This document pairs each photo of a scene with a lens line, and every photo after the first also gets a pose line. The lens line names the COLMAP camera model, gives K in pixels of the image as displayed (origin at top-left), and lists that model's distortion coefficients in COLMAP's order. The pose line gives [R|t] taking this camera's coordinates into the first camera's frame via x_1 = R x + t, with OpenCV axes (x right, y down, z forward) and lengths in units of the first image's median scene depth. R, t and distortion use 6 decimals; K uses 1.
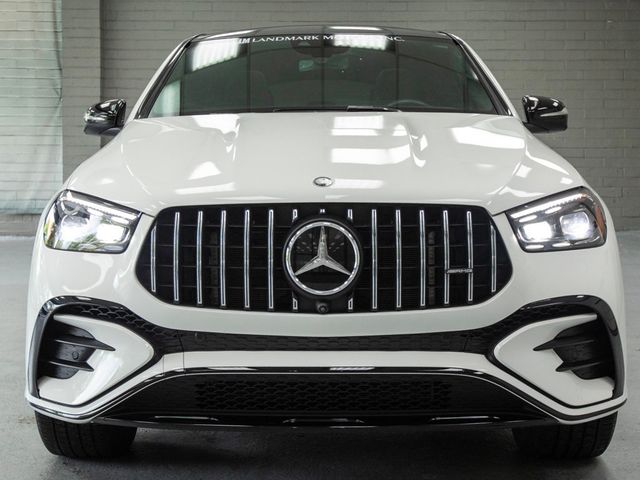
lens RADIAL K [[927.6, 0, 316.0], [0, 927.6, 238.7], [0, 0, 1]] dist [0.038454, 0.000000]
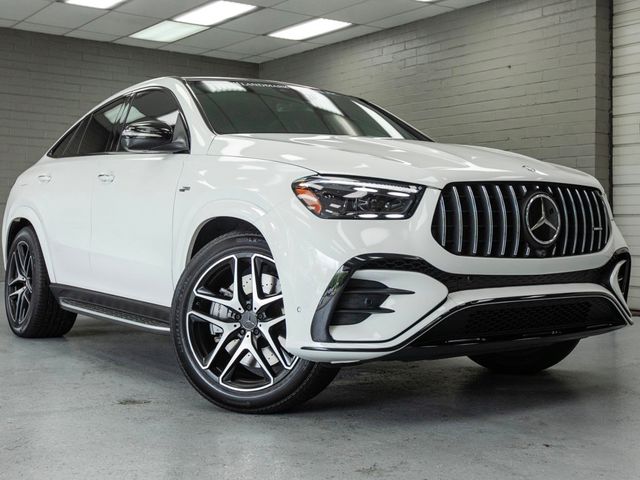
lens RADIAL K [[881.4, 0, 330.6], [0, 881.4, 178.7], [0, 0, 1]] dist [0.045914, 0.000000]
pose [[0.799449, 0.035045, 0.599711, -1.078809], [0.043624, 0.992275, -0.116139, 0.103102], [-0.599148, 0.119009, 0.791744, 0.085015]]
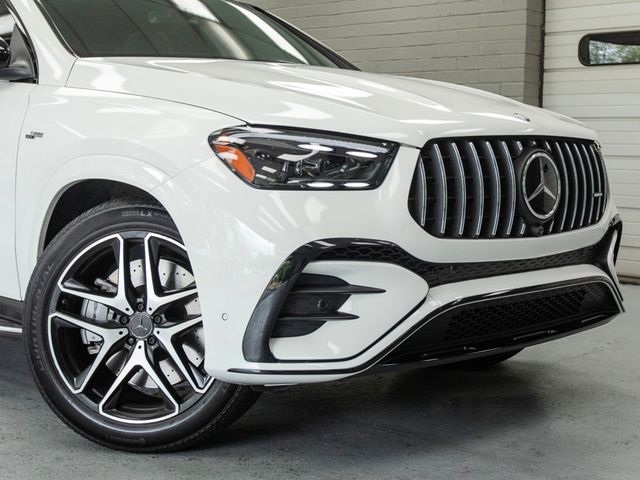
lens RADIAL K [[1046.2, 0, 340.2], [0, 1046.2, 198.0], [0, 0, 1]] dist [0.063078, 0.000000]
pose [[0.679078, -0.028293, 0.733521, -1.050254], [0.048268, 0.998815, -0.006159, 0.031431], [-0.732478, 0.039587, 0.679639, 0.319614]]
